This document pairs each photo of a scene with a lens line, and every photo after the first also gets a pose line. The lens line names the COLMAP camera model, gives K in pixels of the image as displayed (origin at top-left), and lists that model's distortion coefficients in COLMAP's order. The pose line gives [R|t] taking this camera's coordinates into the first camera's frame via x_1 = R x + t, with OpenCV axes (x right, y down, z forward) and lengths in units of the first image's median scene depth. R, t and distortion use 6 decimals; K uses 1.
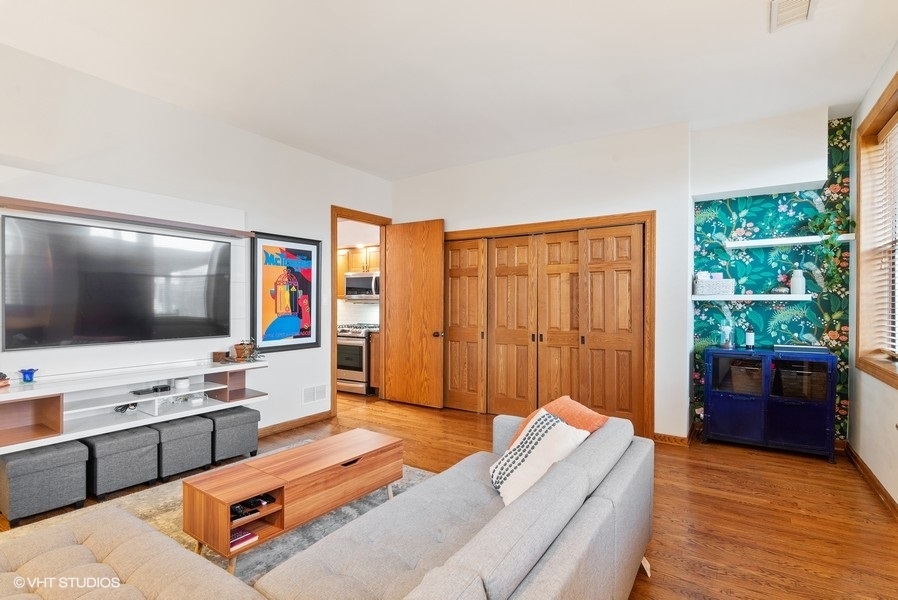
lens RADIAL K [[436.7, 0, 447.1], [0, 436.7, 299.8], [0, 0, 1]] dist [0.001818, 0.000859]
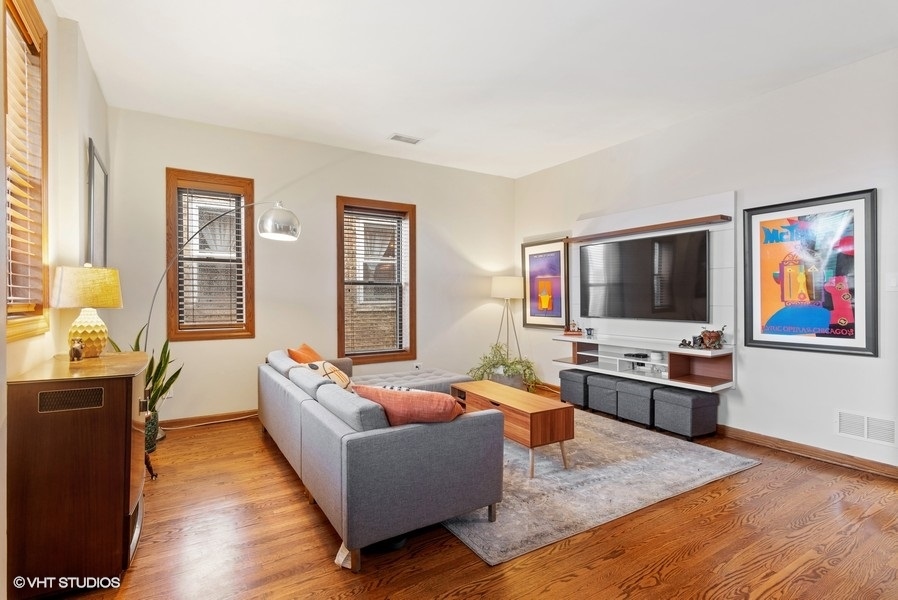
lens RADIAL K [[436.7, 0, 447.1], [0, 436.7, 299.8], [0, 0, 1]] dist [0.001818, 0.000859]
pose [[-0.434877, 0.006191, -0.900468, 0.610541], [0.013786, 0.999905, 0.000217, 0.019350], [0.900384, -0.012319, -0.434921, 0.804758]]
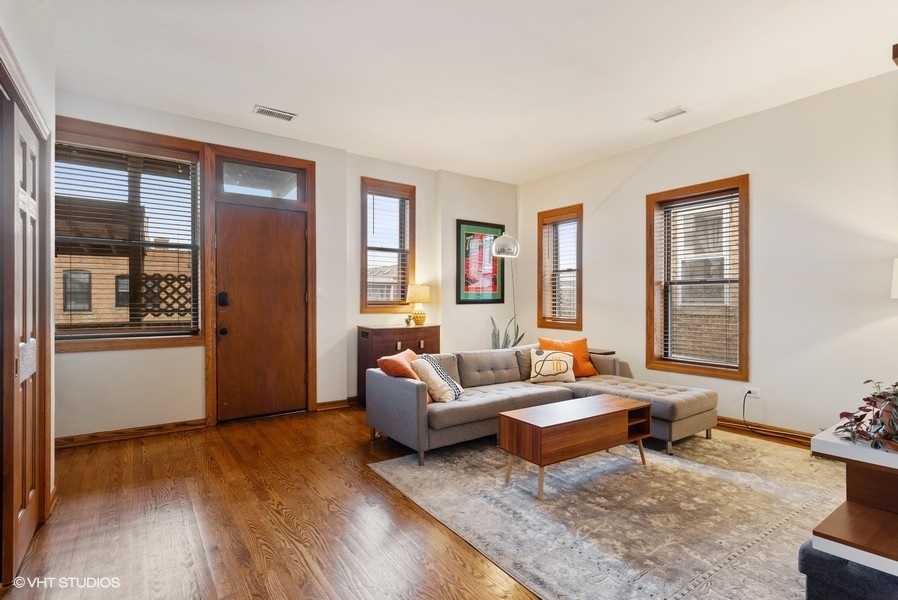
lens RADIAL K [[436.7, 0, 447.1], [0, 436.7, 299.8], [0, 0, 1]] dist [0.001818, 0.000859]
pose [[-0.928816, -0.002973, 0.370528, -0.244730], [-0.007356, 0.999919, -0.010417, 0.029022], [-0.370467, -0.012402, -0.928763, 1.294839]]
